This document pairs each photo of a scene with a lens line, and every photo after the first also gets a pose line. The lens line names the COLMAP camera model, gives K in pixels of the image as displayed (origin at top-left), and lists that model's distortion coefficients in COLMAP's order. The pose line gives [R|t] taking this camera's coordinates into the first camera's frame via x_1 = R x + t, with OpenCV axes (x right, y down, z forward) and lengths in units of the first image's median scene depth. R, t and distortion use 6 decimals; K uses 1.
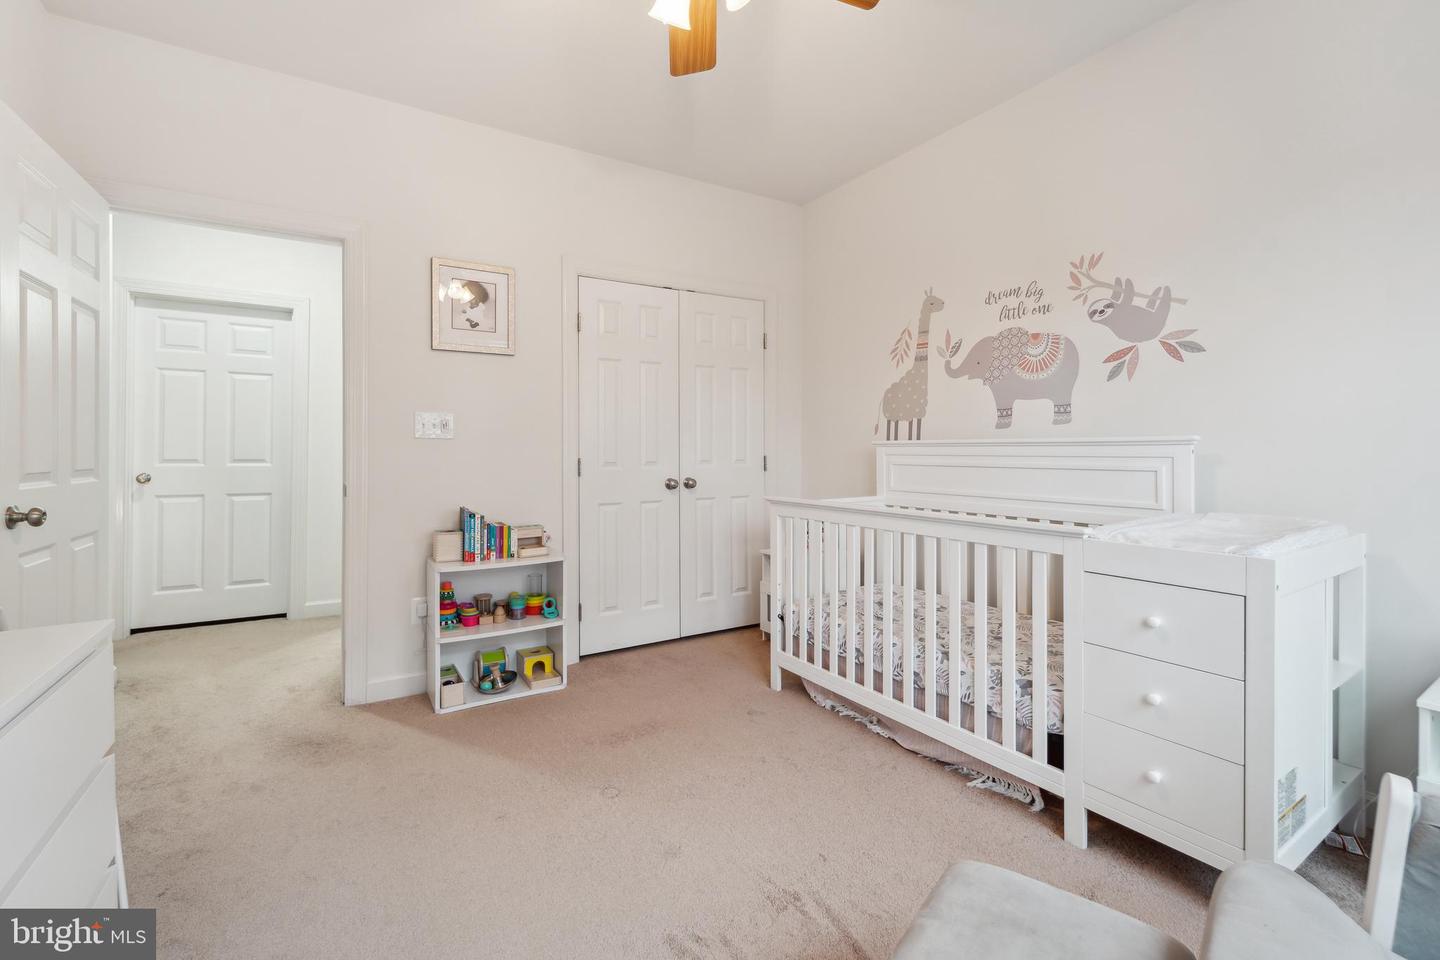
lens RADIAL K [[627.3, 0, 715.6], [0, 627.3, 452.1], [0, 0, 1]] dist [0.000522, 0.000036]
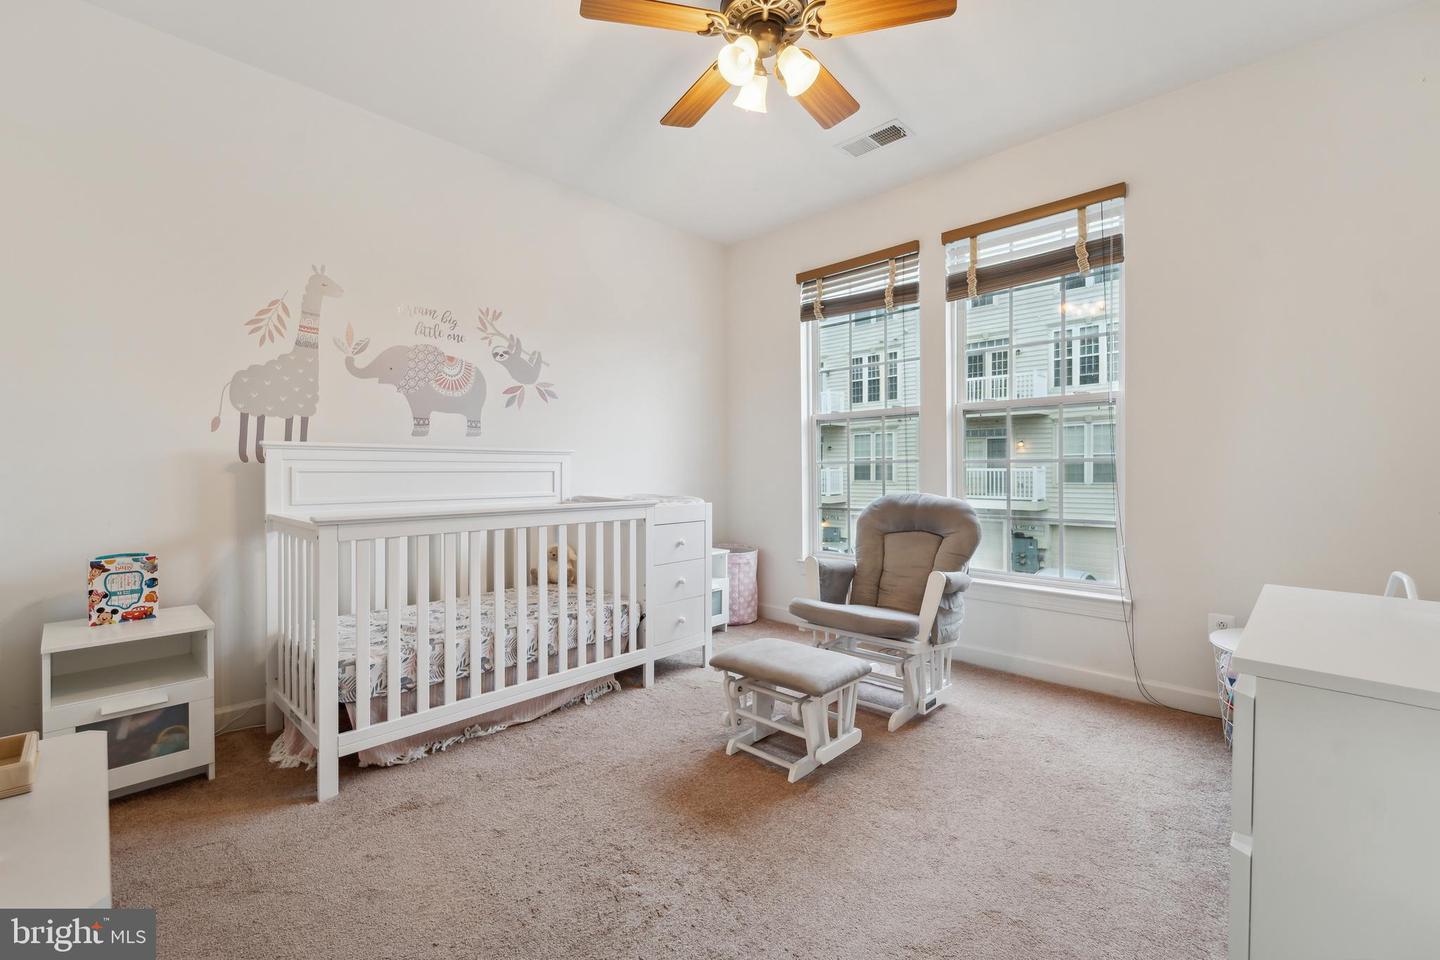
lens RADIAL K [[580.0, 0, 720.0], [0, 580.0, 480.0], [0, 0, 1]] dist [-0.000424, -0.000017]
pose [[-0.243320, -0.013585, 0.969851, -0.667491], [0.007027, 0.999851, 0.015768, 0.026514], [-0.969921, 0.010652, -0.243188, 0.795213]]
